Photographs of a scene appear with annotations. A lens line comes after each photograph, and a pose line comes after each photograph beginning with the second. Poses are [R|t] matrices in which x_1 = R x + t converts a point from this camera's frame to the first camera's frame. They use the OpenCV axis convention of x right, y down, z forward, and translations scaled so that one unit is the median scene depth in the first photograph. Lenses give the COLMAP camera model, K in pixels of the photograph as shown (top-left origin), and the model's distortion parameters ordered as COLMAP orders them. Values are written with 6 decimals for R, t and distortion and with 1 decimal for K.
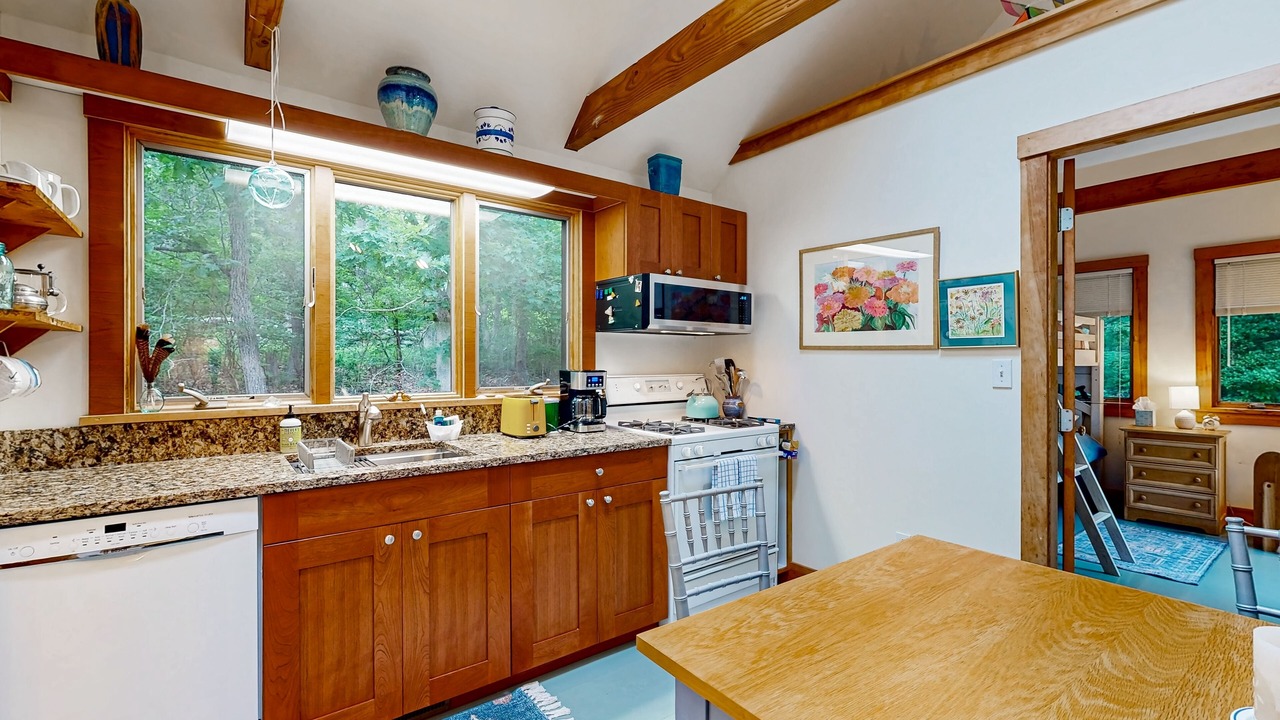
lens RADIAL K [[557.2, 0, 640.8], [0, 557.2, 361.8], [0, 0, 1]] dist [0.000748, -0.000815]
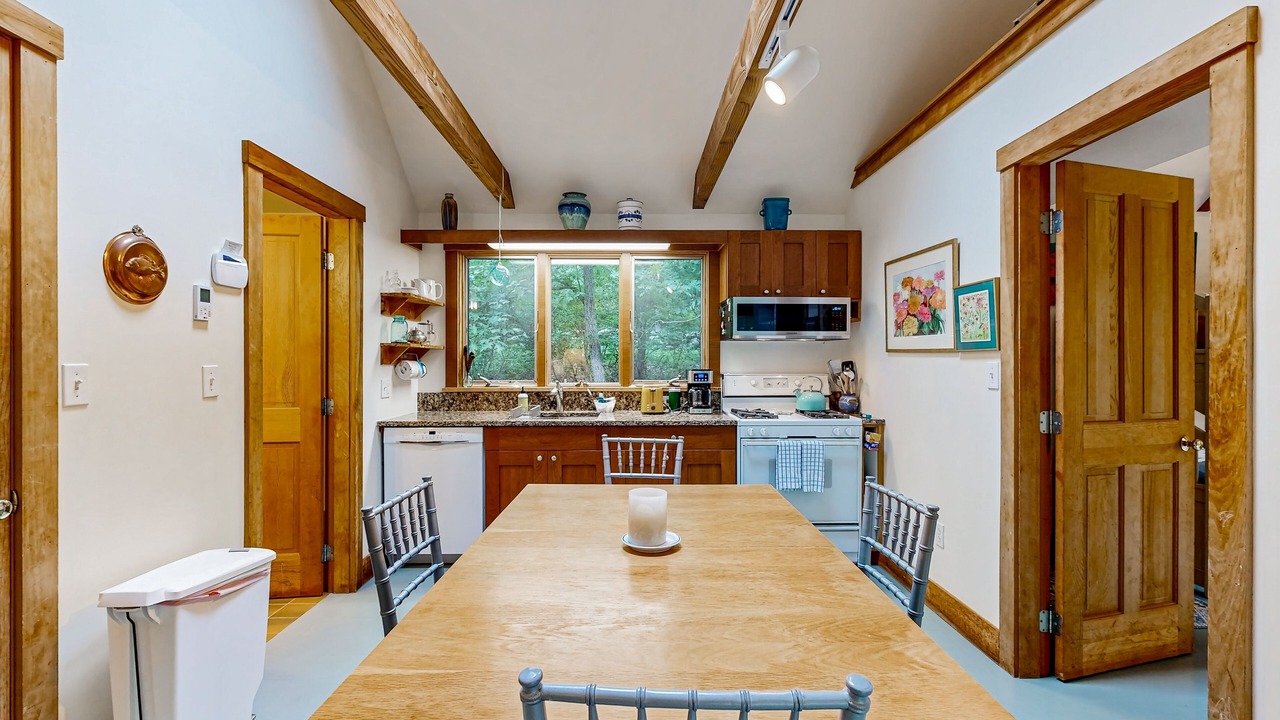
lens RADIAL K [[557.2, 0, 640.8], [0, 557.2, 361.8], [0, 0, 1]] dist [0.000748, -0.000815]
pose [[0.803264, 0.000750, -0.595623, 0.698292], [-0.001207, 0.999999, -0.000368, -0.003340], [0.595622, 0.001014, 0.803264, -0.225213]]
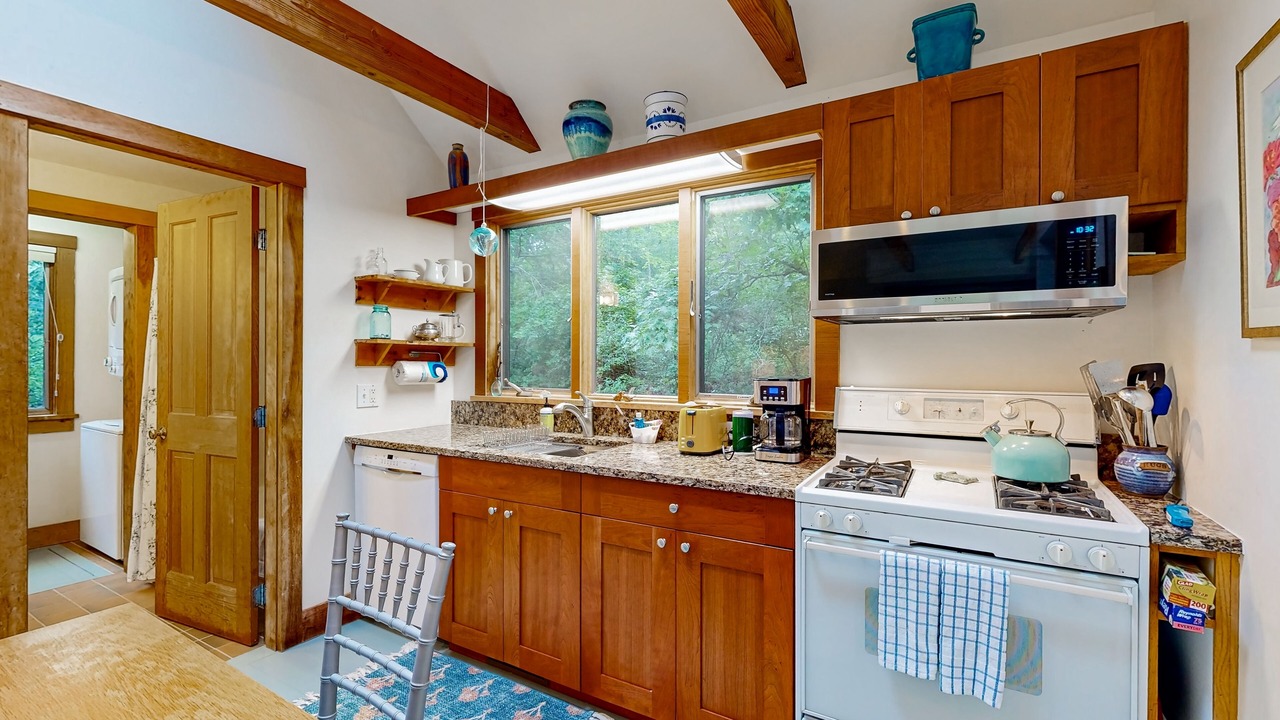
lens RADIAL K [[557.2, 0, 640.8], [0, 557.2, 361.8], [0, 0, 1]] dist [0.000748, -0.000815]
pose [[0.368262, 0.001674, -0.929720, 0.603142], [-0.002776, 0.999996, 0.000701, -0.007480], [0.929718, 0.002322, 0.368266, 0.636446]]
